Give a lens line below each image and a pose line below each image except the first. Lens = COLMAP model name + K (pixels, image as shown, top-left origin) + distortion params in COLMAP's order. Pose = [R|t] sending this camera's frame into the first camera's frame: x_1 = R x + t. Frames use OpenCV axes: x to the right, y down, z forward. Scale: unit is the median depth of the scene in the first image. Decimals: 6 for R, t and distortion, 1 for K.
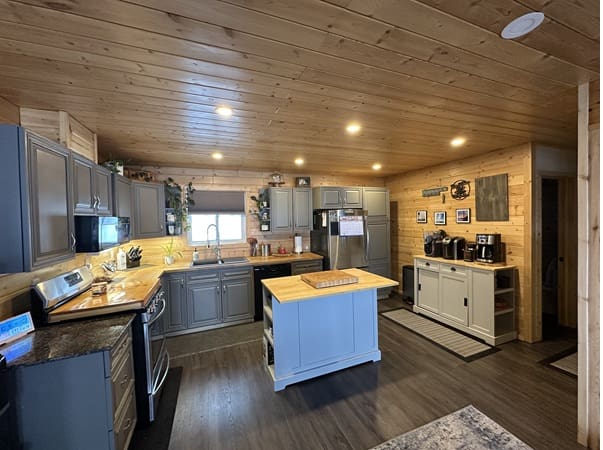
lens RADIAL K [[242.1, 0, 301.5], [0, 242.1, 225.0], [0, 0, 1]] dist [0.000045, 0.000464]
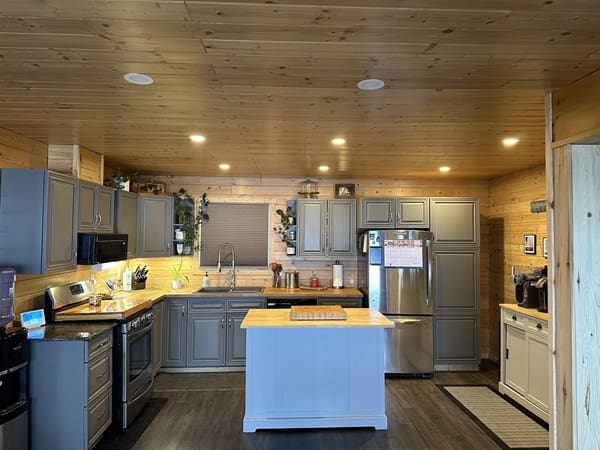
lens RADIAL K [[428.4, 0, 304.1], [0, 428.4, 227.3], [0, 0, 1]] dist [0.115174, -0.151846]
pose [[0.944674, 0.022308, -0.327251, 0.376445], [-0.038482, 0.998332, -0.043032, -0.007749], [0.325745, 0.053244, 0.943957, -0.306898]]
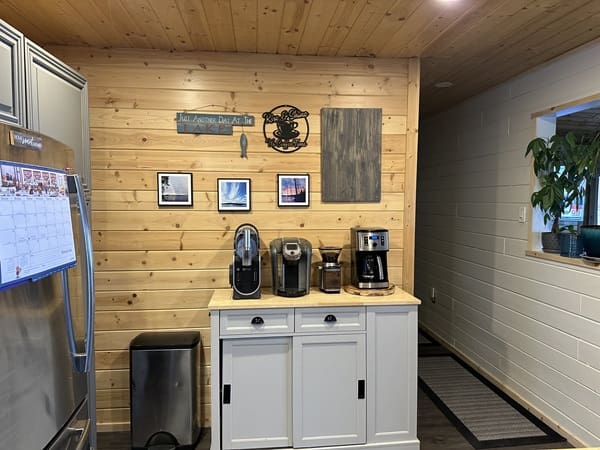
lens RADIAL K [[428.4, 0, 304.1], [0, 428.4, 227.3], [0, 0, 1]] dist [0.115174, -0.151846]
pose [[0.261632, -0.038692, 0.964392, -0.072853], [0.016078, 0.999232, 0.035728, 0.001322], [-0.965034, 0.006158, 0.262053, 0.786178]]
